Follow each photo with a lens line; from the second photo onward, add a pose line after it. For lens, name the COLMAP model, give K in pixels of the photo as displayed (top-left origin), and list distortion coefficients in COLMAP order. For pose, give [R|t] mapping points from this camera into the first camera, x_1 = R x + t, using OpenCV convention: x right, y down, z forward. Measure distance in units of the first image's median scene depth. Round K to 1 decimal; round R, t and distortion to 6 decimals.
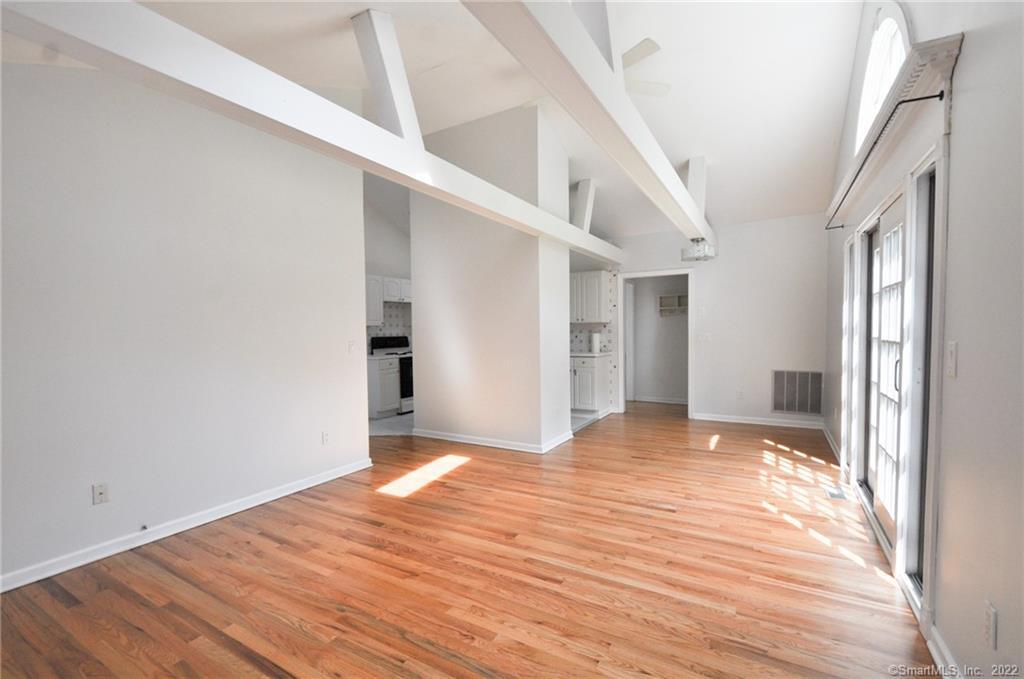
lens RADIAL K [[449.8, 0, 501.6], [0, 449.8, 342.9], [0, 0, 1]] dist [-0.000308, -0.000035]
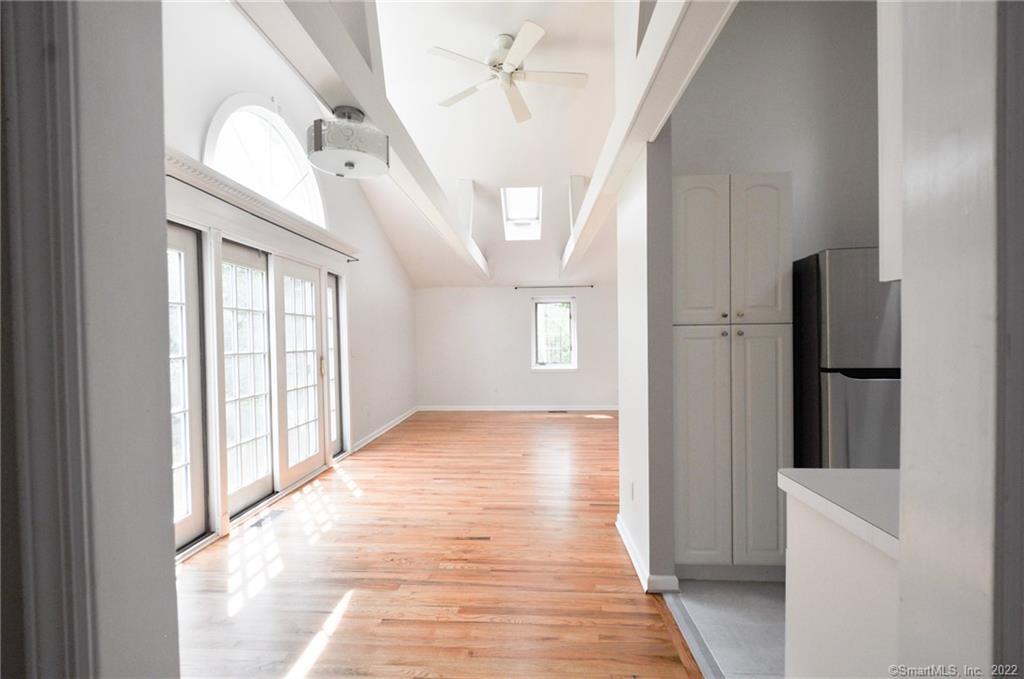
lens RADIAL K [[449.8, 0, 501.6], [0, 449.8, 342.9], [0, 0, 1]] dist [-0.000308, -0.000035]
pose [[-0.888152, 0.031136, -0.458493, 0.640829], [0.012202, 0.998948, 0.044201, -0.061714], [0.459387, 0.033662, -0.887598, 1.795317]]
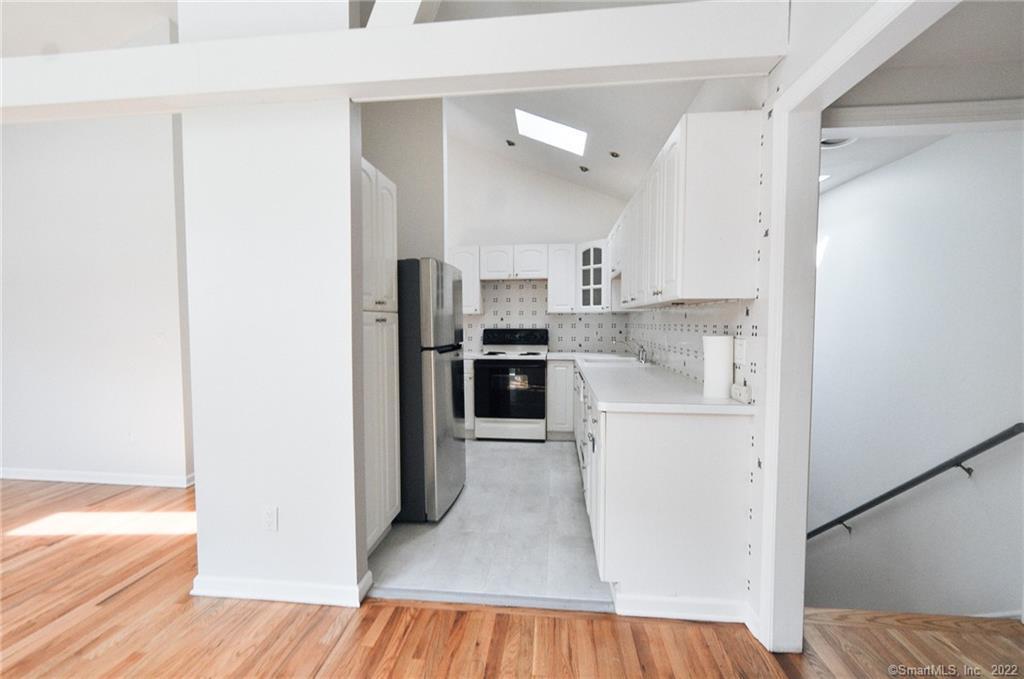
lens RADIAL K [[449.8, 0, 501.6], [0, 449.8, 342.9], [0, 0, 1]] dist [-0.000308, -0.000035]
pose [[0.409969, 0.054387, -0.910477, 0.747698], [-0.027193, 0.998506, 0.047401, -0.047229], [0.911694, 0.005326, 0.410835, 1.310149]]
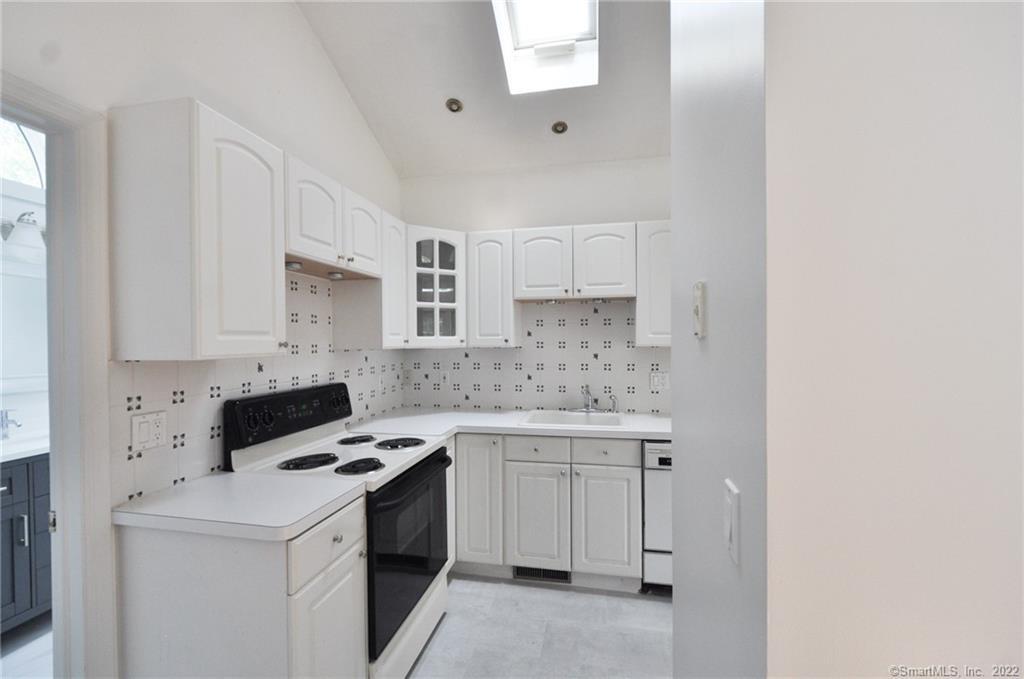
lens RADIAL K [[449.8, 0, 501.6], [0, 449.8, 342.9], [0, 0, 1]] dist [-0.000308, -0.000035]
pose [[0.947824, -0.000720, 0.318795, -0.408979], [0.007590, 0.999765, -0.020310, -0.070591], [-0.318705, 0.021670, 0.947606, 1.312429]]
